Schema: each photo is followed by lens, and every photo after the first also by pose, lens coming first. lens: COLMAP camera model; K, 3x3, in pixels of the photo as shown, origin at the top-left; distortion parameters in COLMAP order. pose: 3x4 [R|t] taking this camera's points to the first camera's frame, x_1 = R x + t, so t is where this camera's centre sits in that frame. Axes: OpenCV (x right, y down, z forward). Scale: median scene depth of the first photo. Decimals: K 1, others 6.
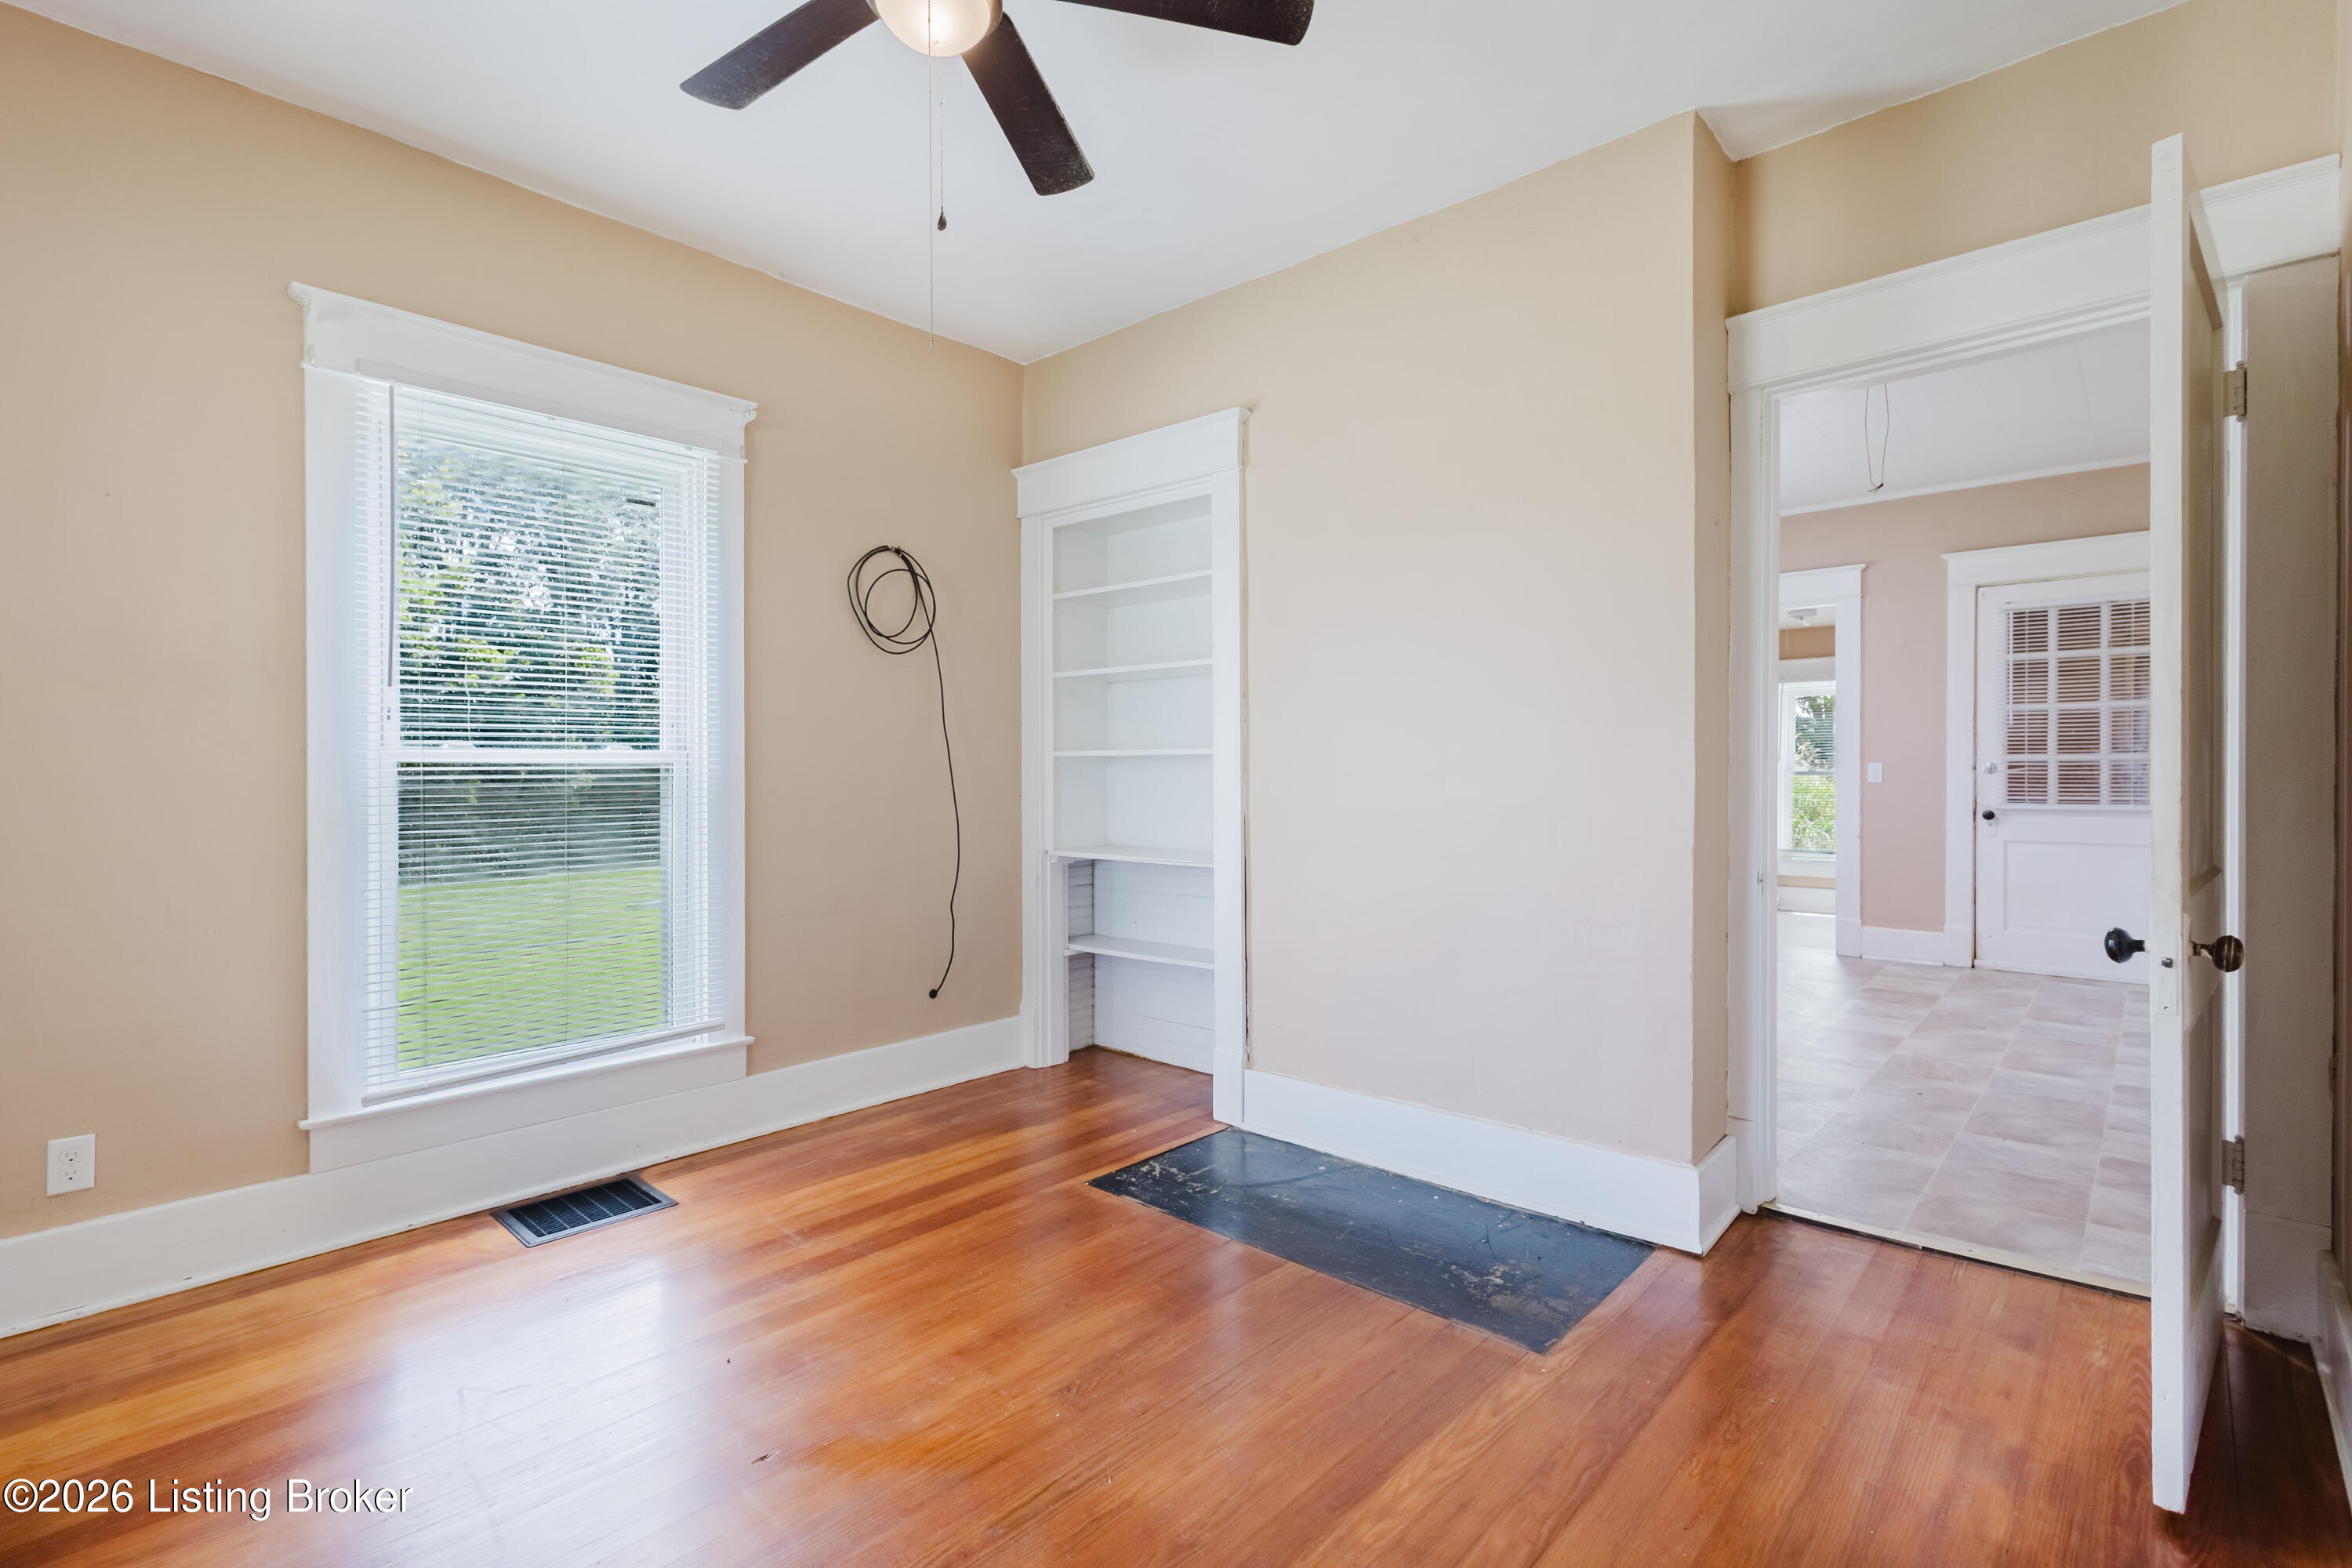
lens RADIAL K [[1078.6, 0, 1173.4], [0, 1078.6, 779.6], [0, 0, 1]] dist [0.015888, -0.002459]
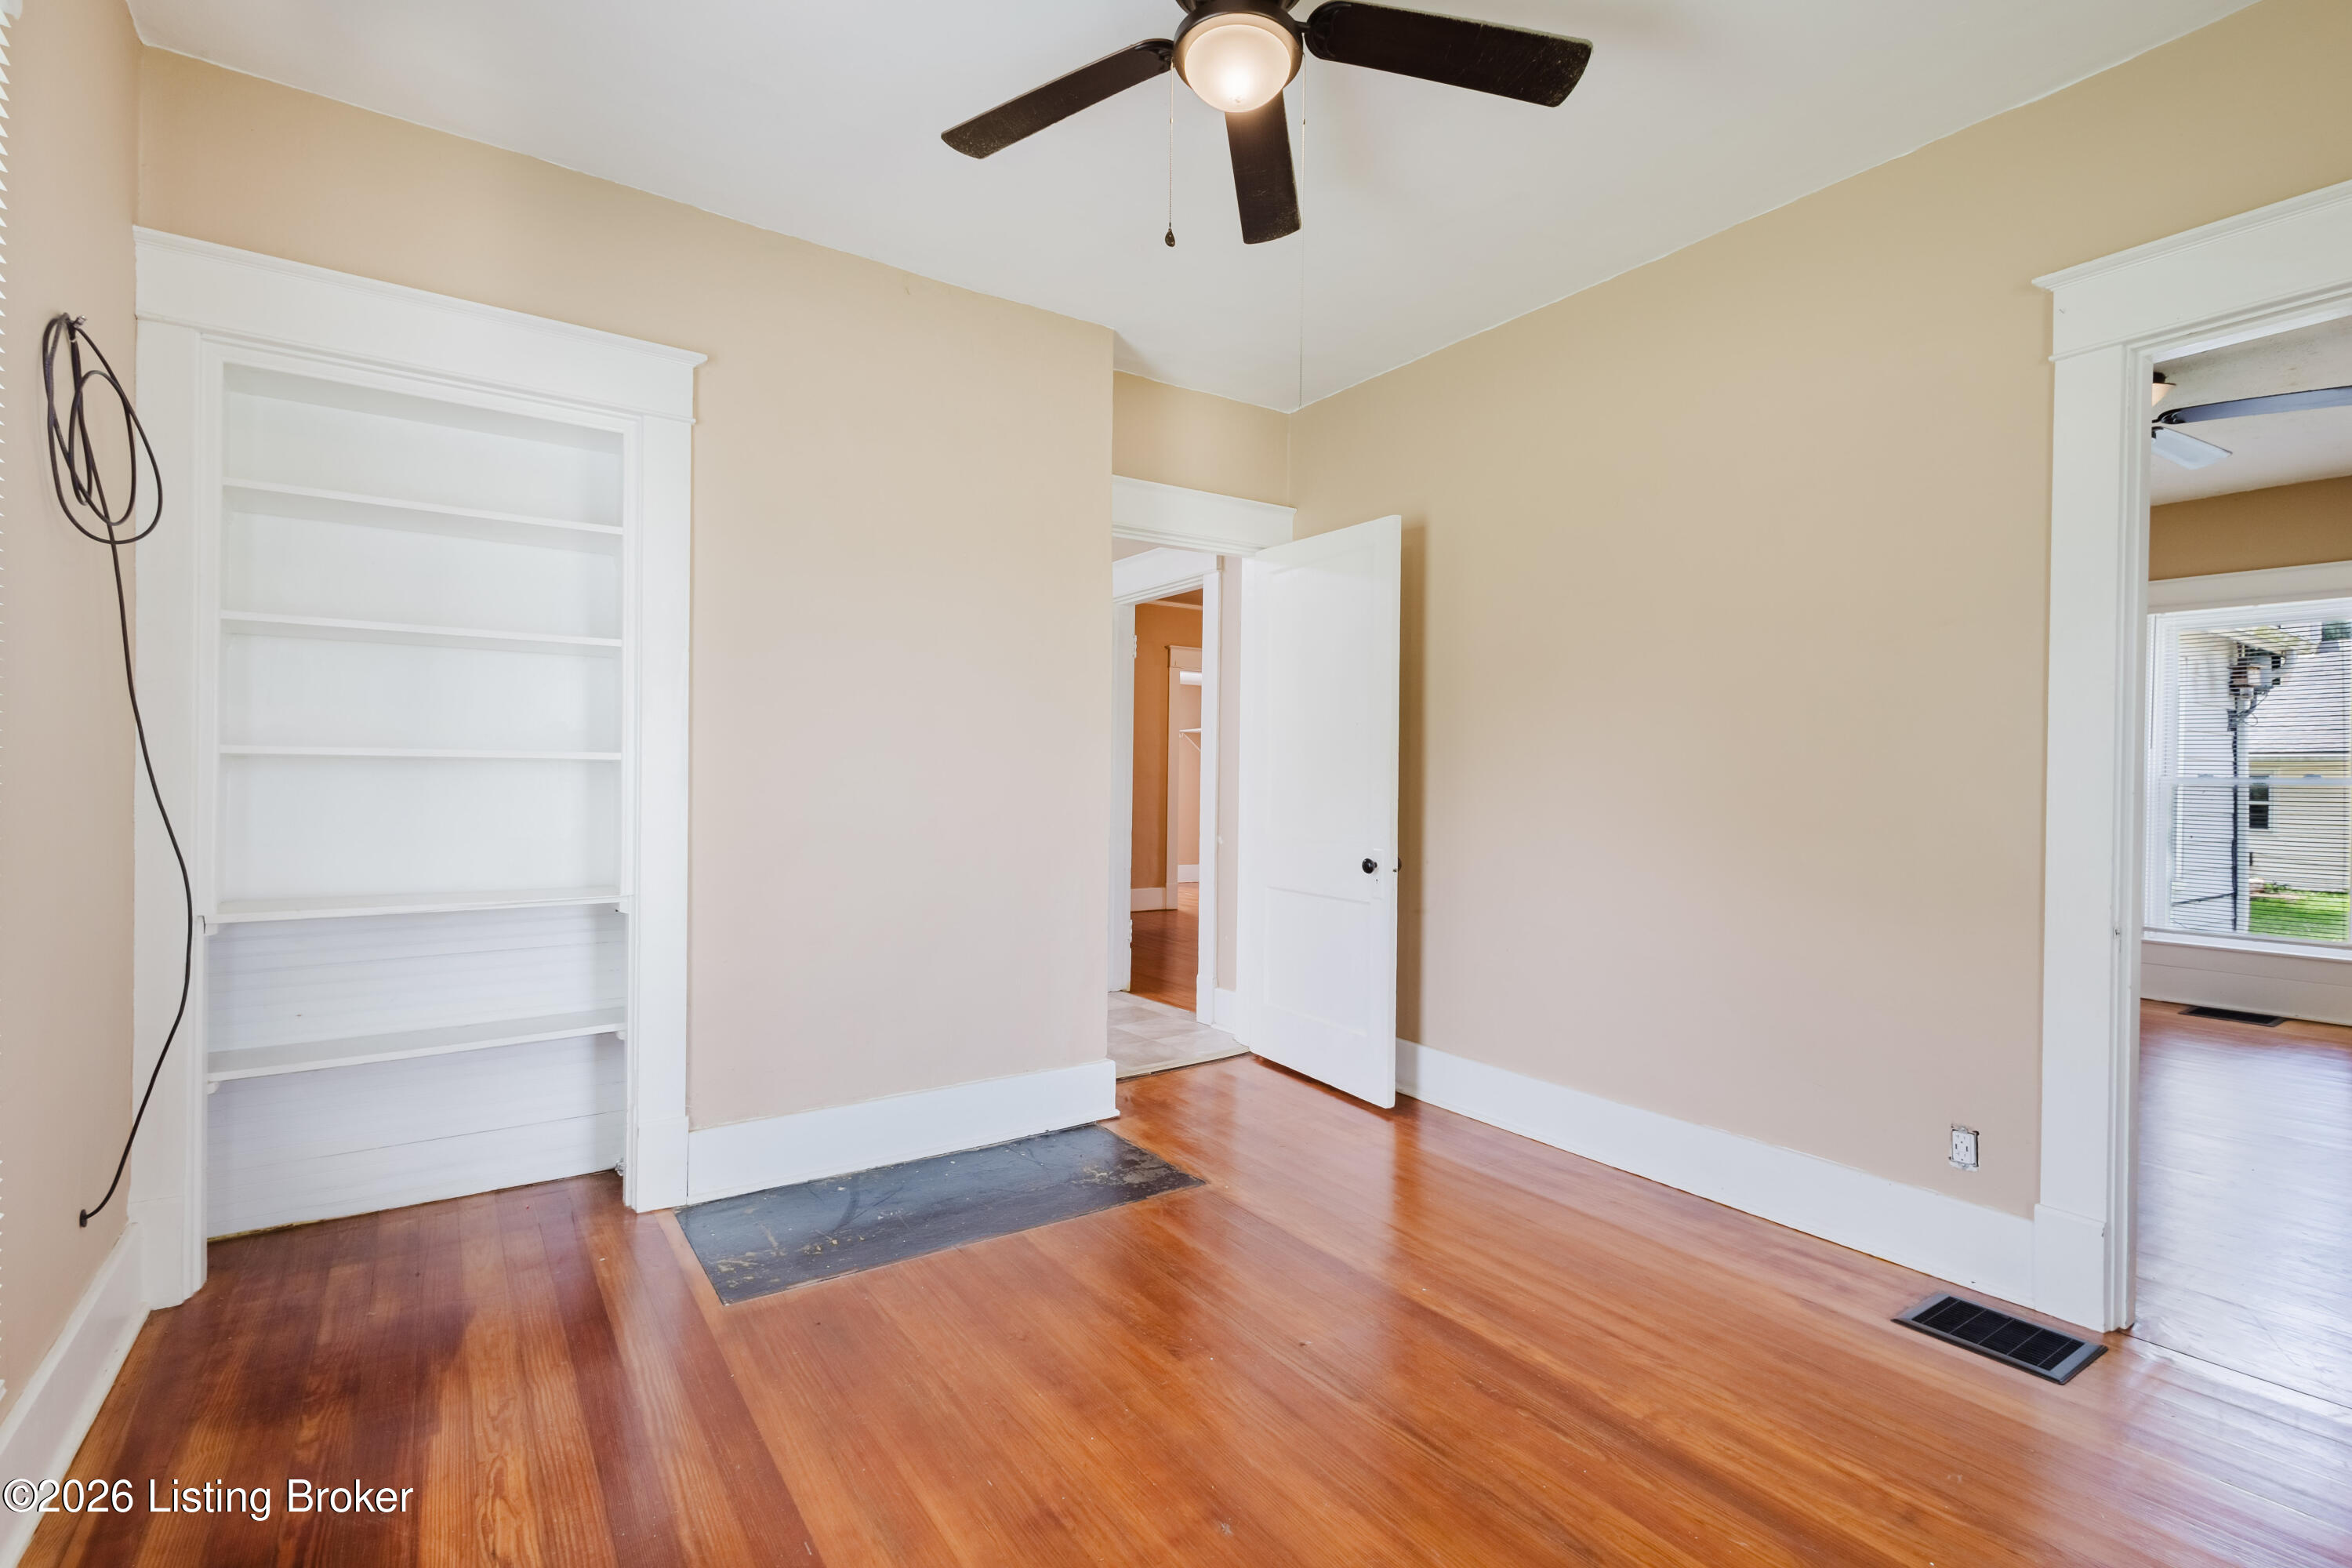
lens RADIAL K [[1078.6, 0, 1171.9], [0, 1078.6, 792.7], [0, 0, 1]] dist [0.015888, -0.002459]
pose [[0.233498, -0.002847, 0.972353, -0.851170], [-0.000501, 0.999995, 0.003048, -0.002887], [-0.972357, -0.001198, 0.233496, 0.548686]]
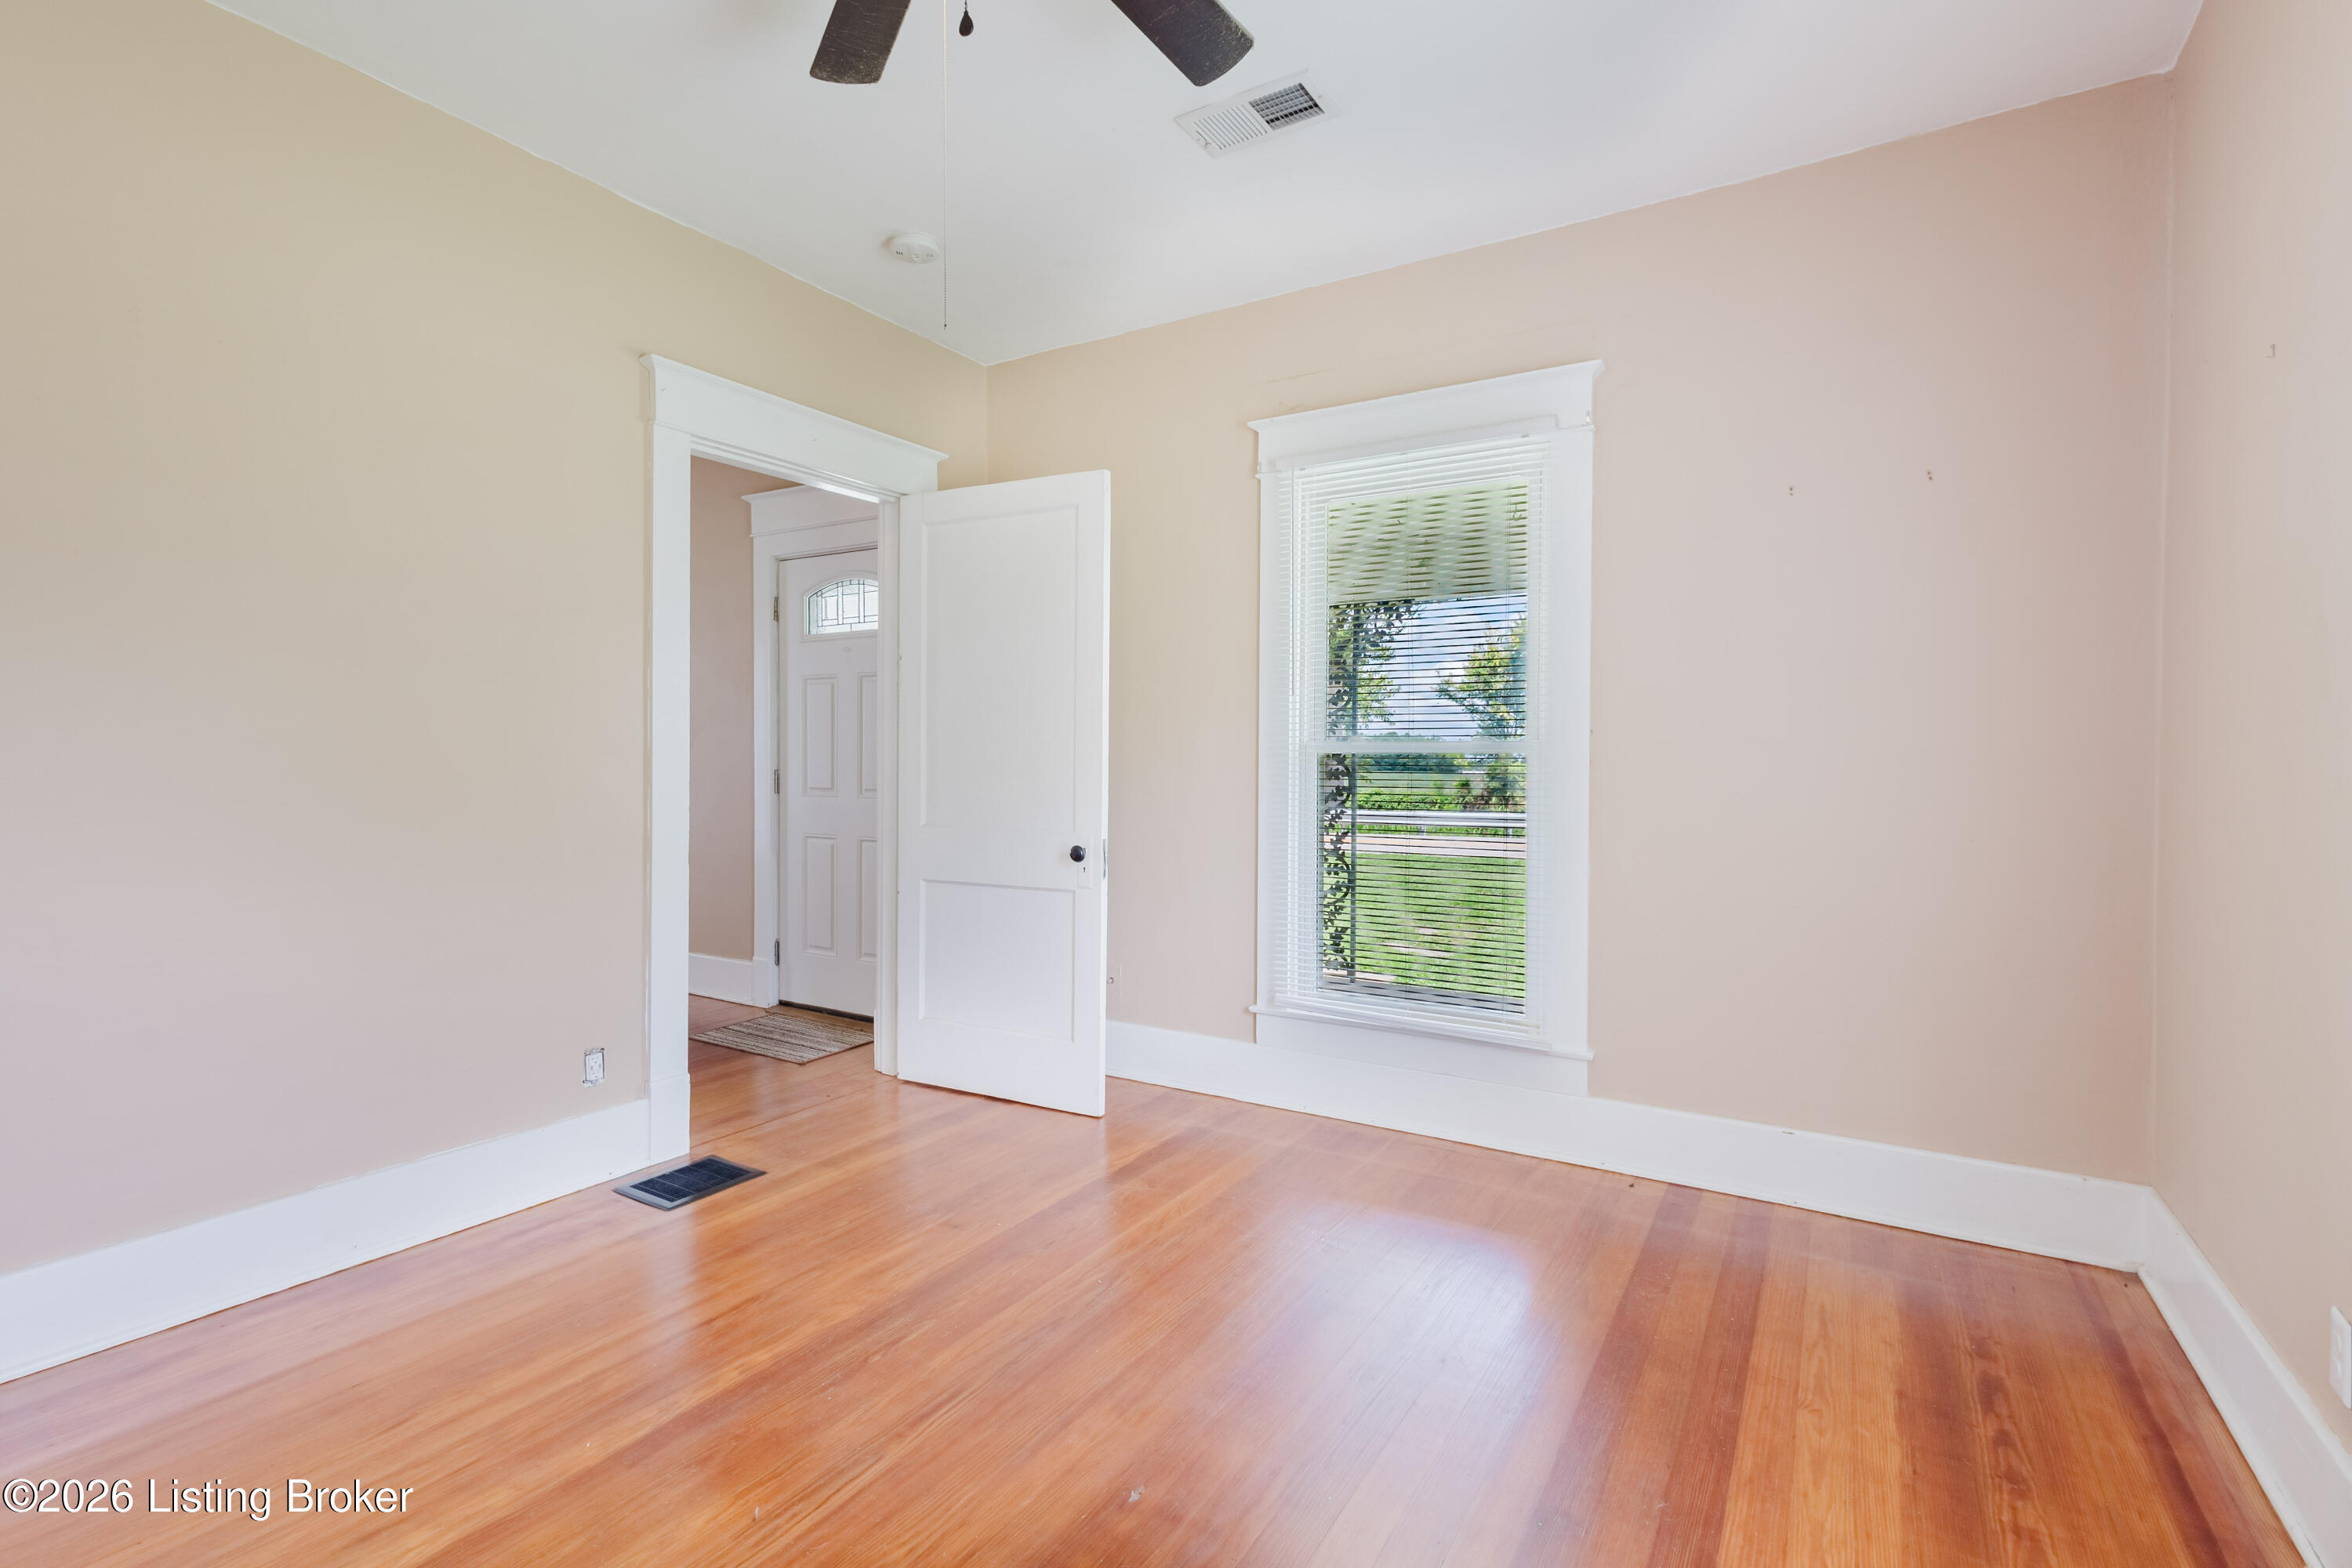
lens RADIAL K [[1078.6, 0, 1165.3], [0, 1078.6, 779.0], [0, 0, 1]] dist [0.015888, -0.002459]
pose [[-0.982190, -0.001258, -0.187888, -0.147155], [-0.005201, 0.999776, 0.020496, -0.010200], [0.187820, 0.021108, -0.981977, 1.268670]]
